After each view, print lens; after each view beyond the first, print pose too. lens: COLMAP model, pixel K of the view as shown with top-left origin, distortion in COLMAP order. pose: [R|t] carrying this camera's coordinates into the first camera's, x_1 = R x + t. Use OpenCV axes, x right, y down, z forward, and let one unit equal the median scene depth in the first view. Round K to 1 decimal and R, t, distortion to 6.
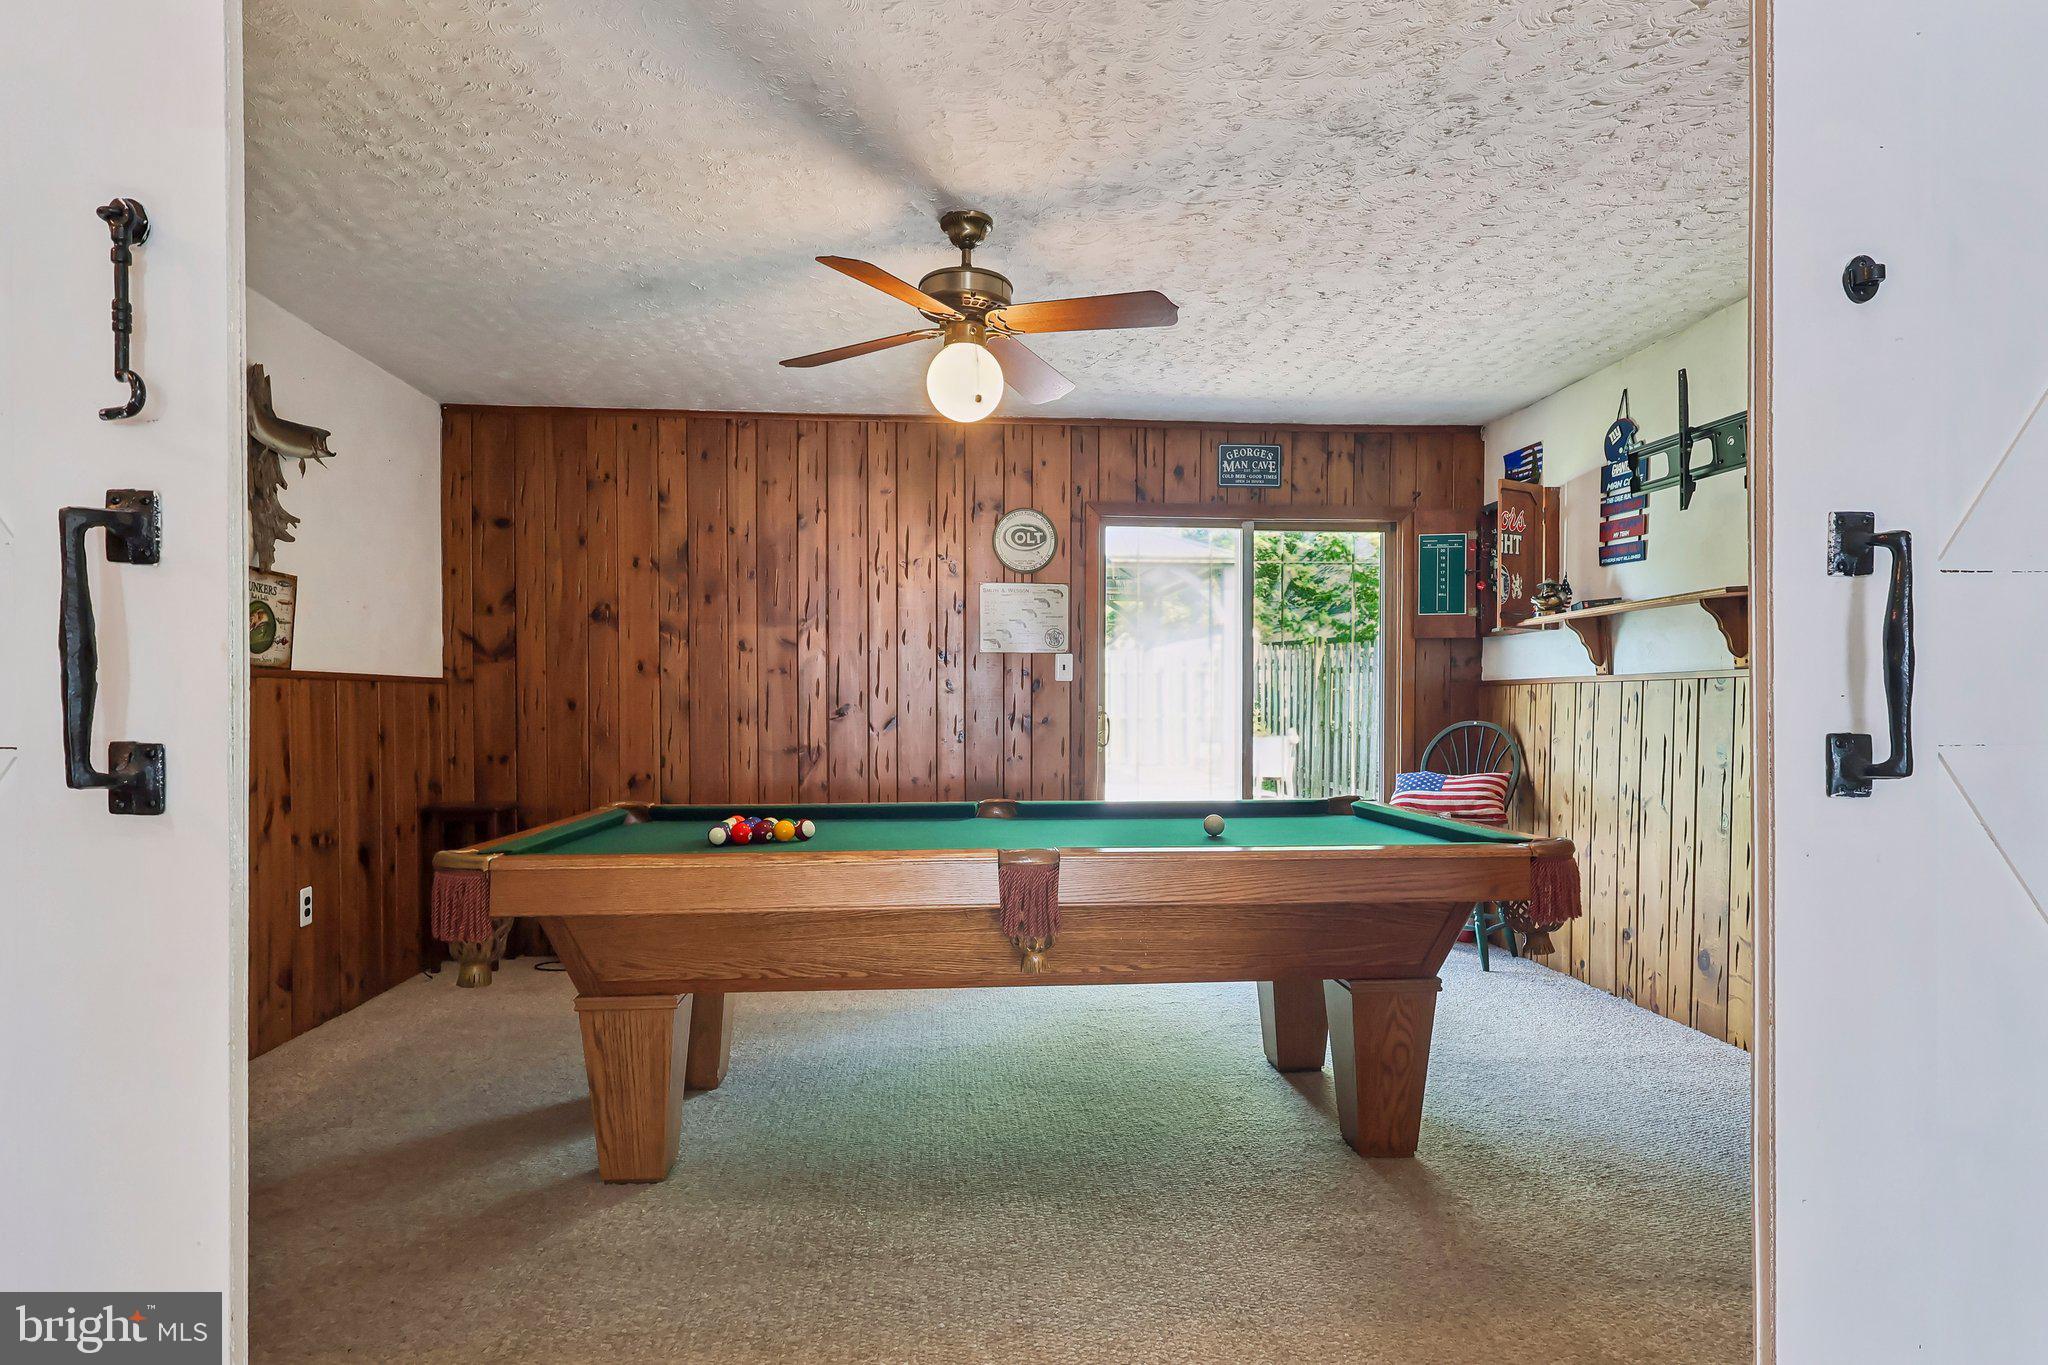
lens RADIAL K [[1132.2, 0, 1017.6], [0, 1132.2, 726.1], [0, 0, 1]] dist [0.001261, 0.000399]
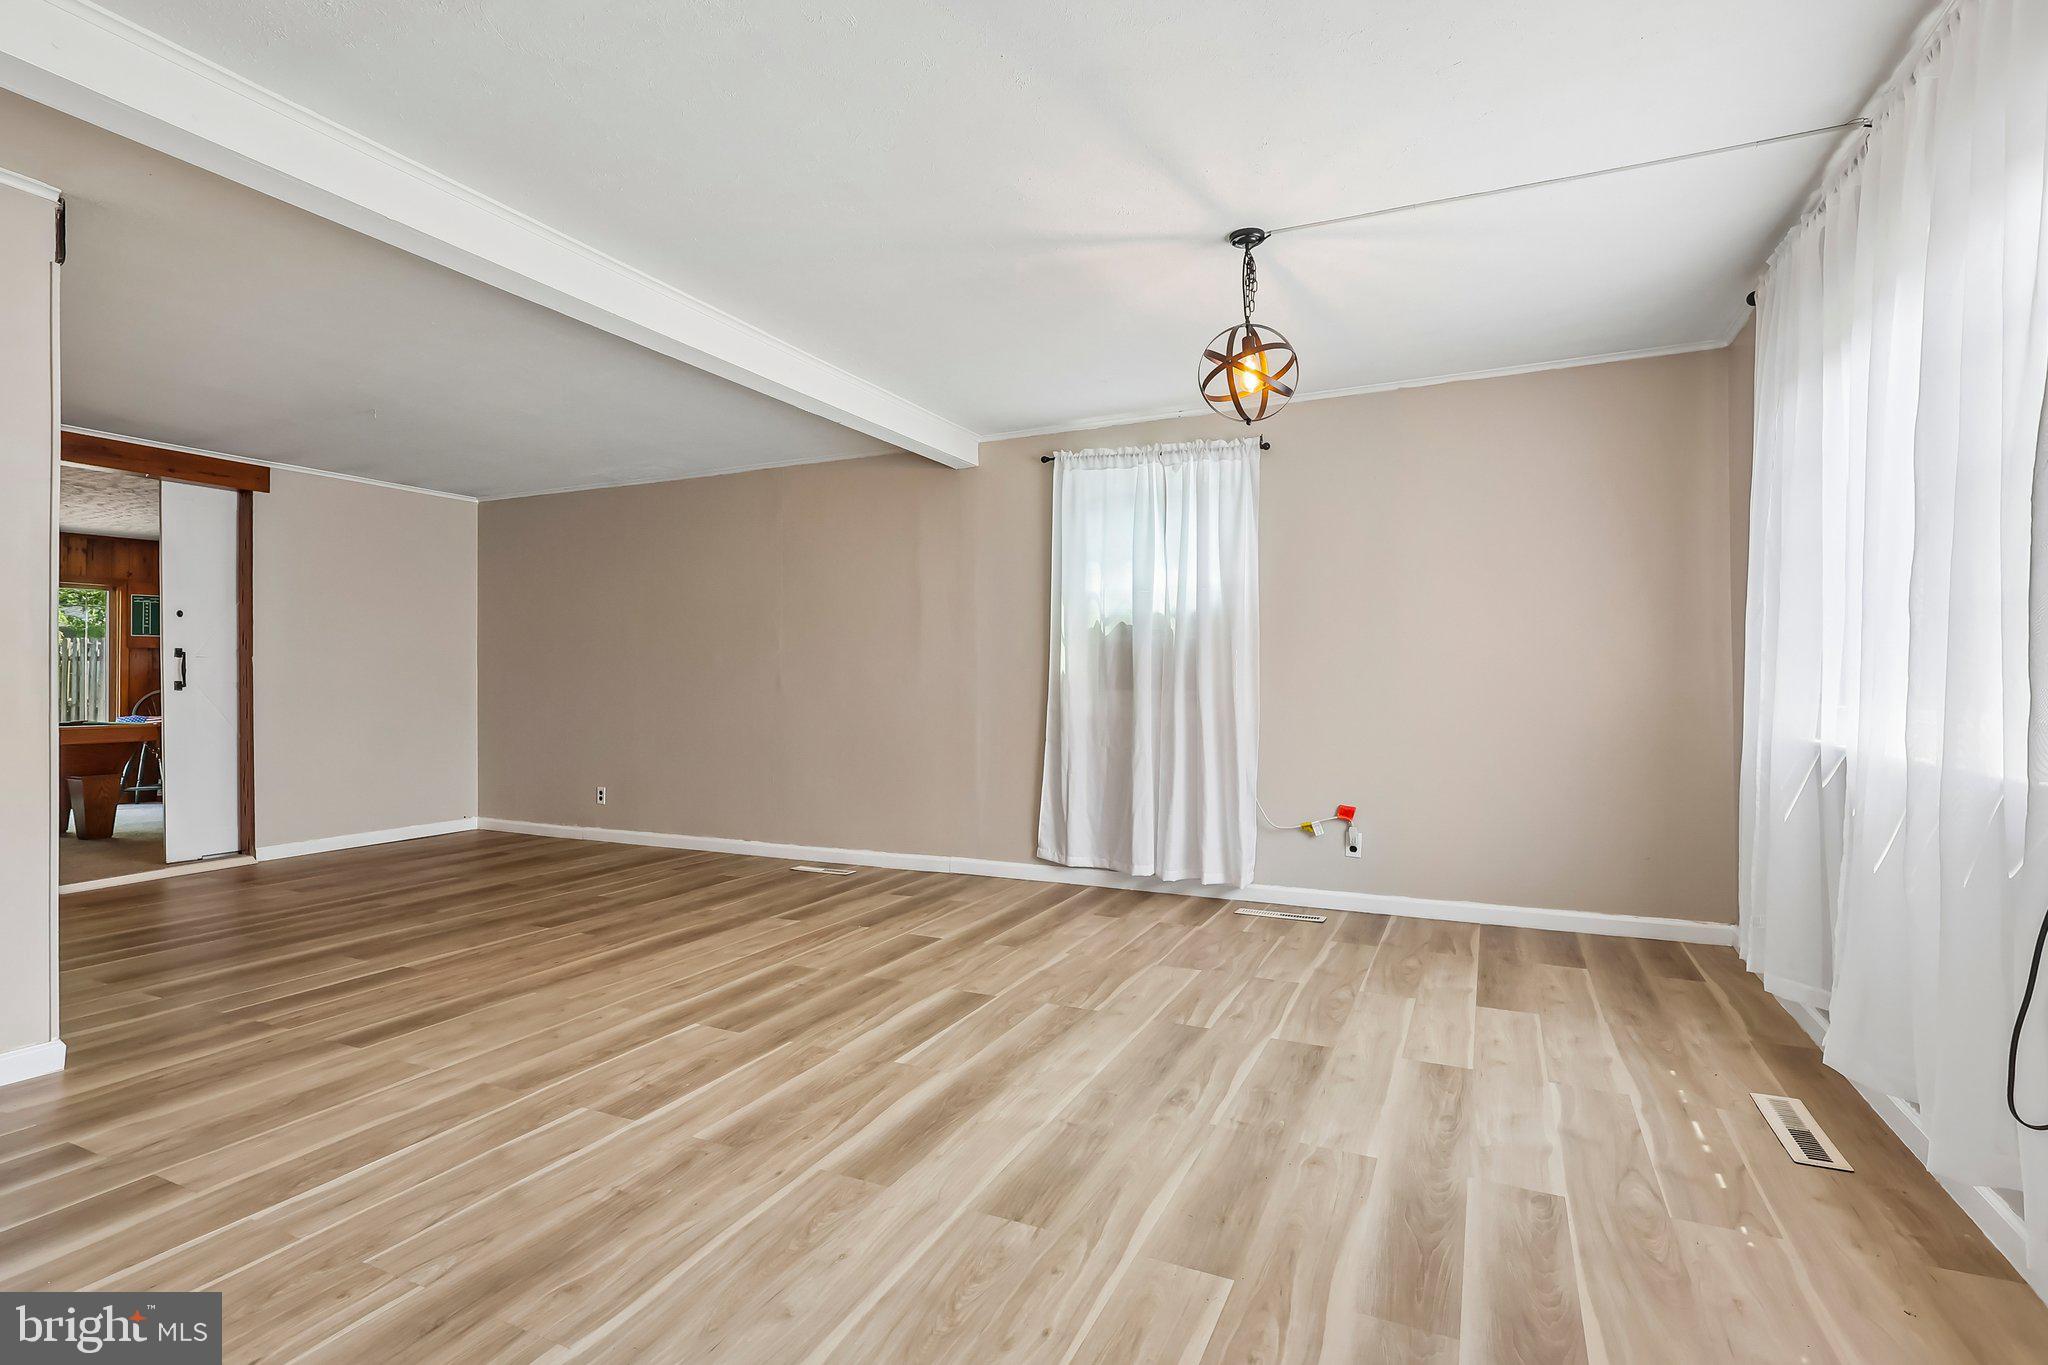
lens RADIAL K [[978.4, 0, 1023.7], [0, 978.4, 680.0], [0, 0, 1]] dist [-0.000442, 0.000519]
pose [[0.501501, 0.002767, 0.865153, -0.354595], [0.021297, 0.999652, -0.015543, 0.039747], [-0.864895, 0.026220, 0.501267, -1.248865]]
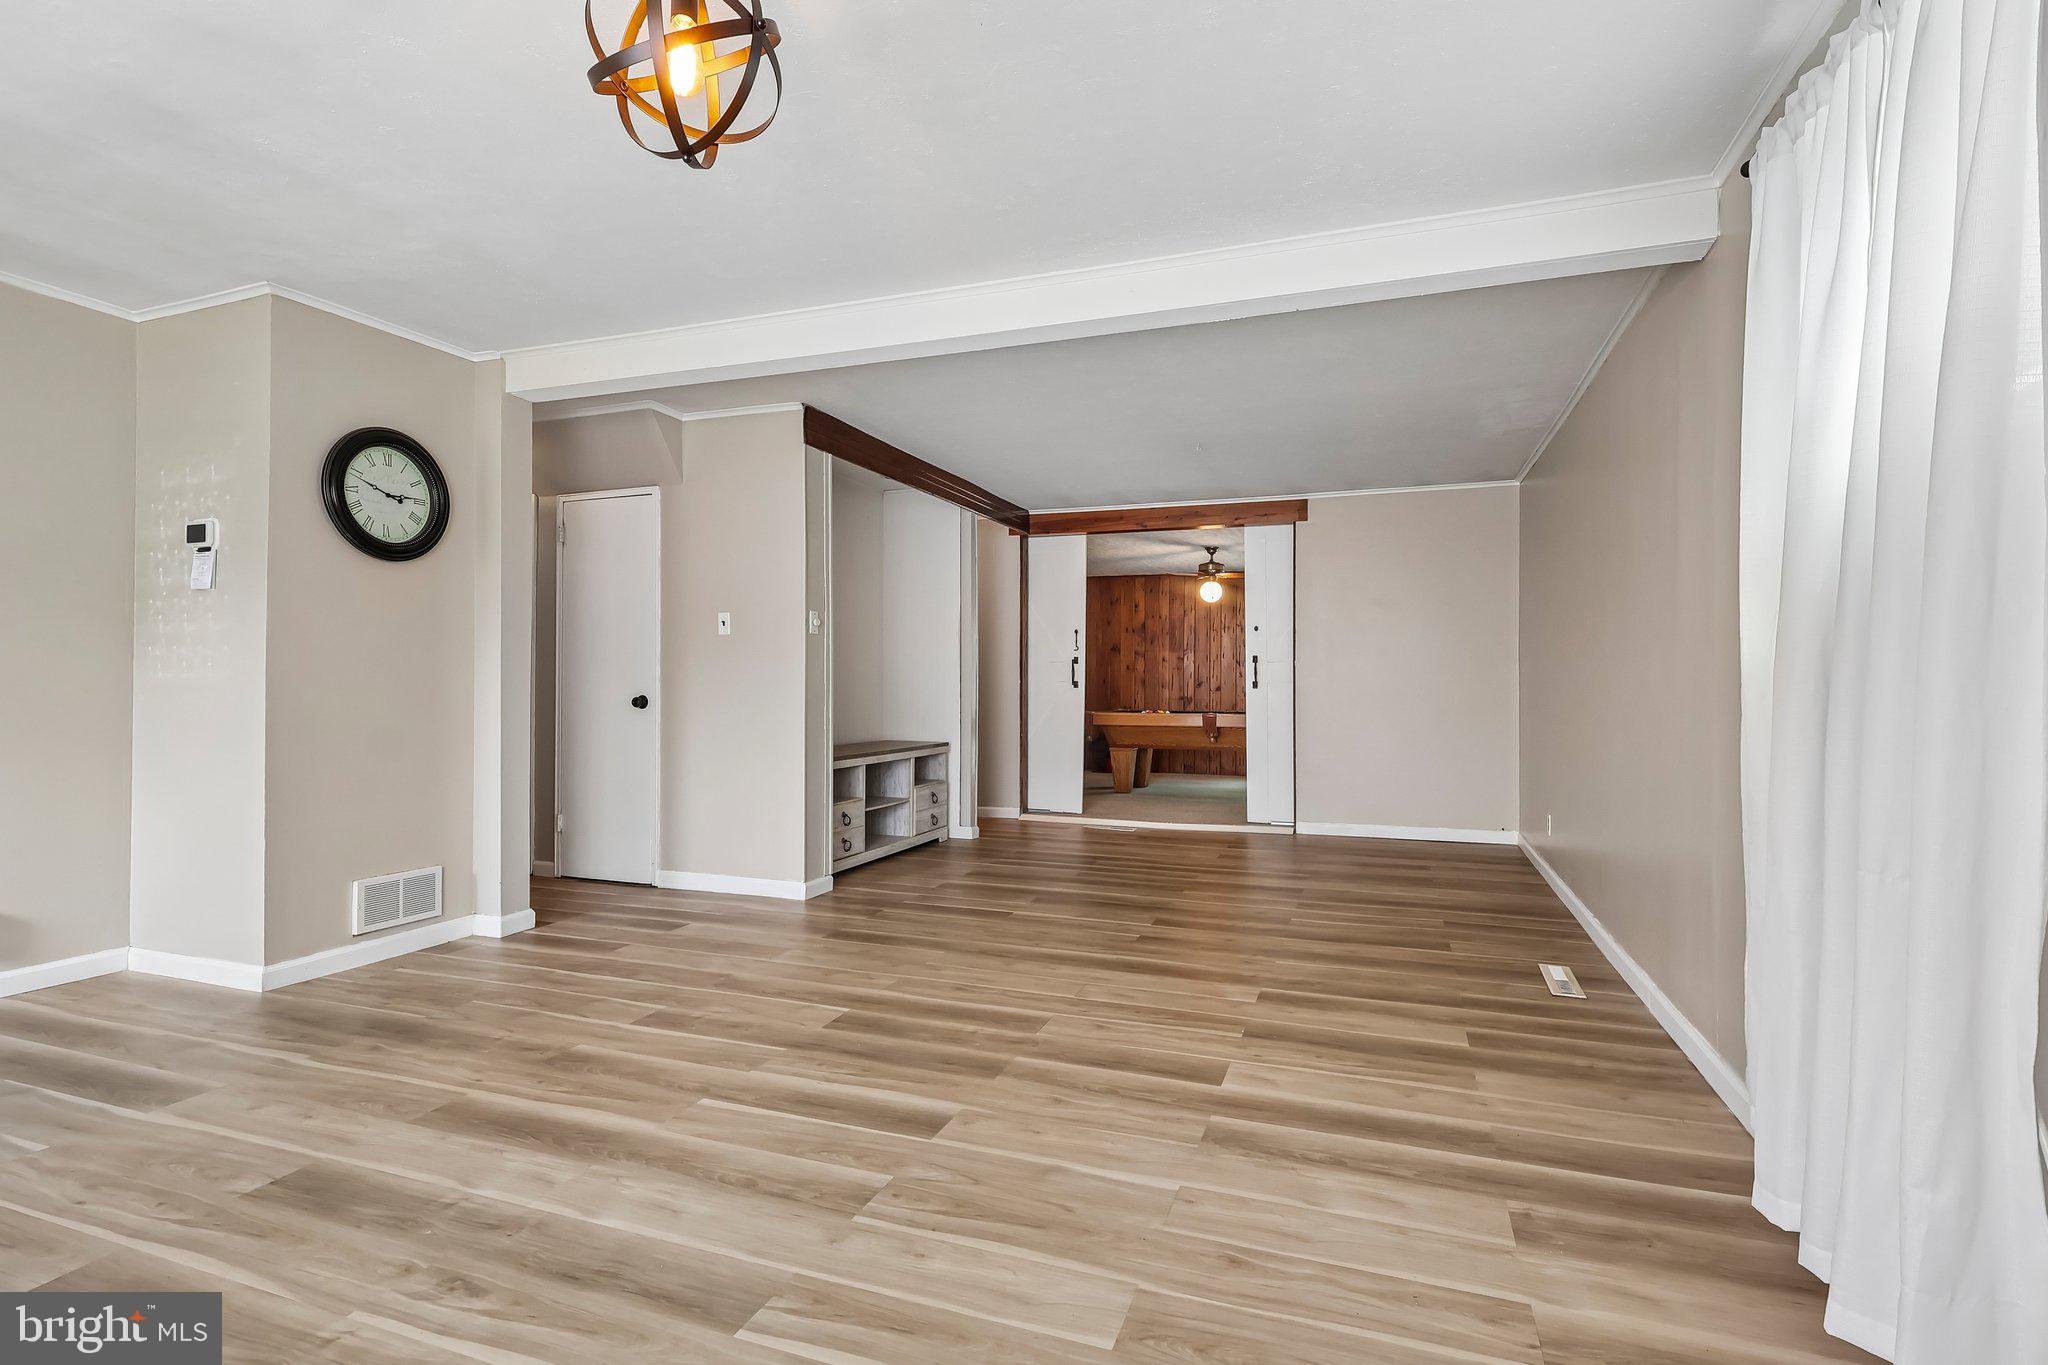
lens RADIAL K [[983.9, 0, 1026.3], [0, 983.9, 680.4], [0, 0, 1]] dist [0.000273, 0.000817]
pose [[0.906753, 0.002650, -0.421654, 0.460254], [-0.014108, 0.999611, -0.024057, 0.041205], [0.421426, 0.027762, 0.906438, -1.296361]]
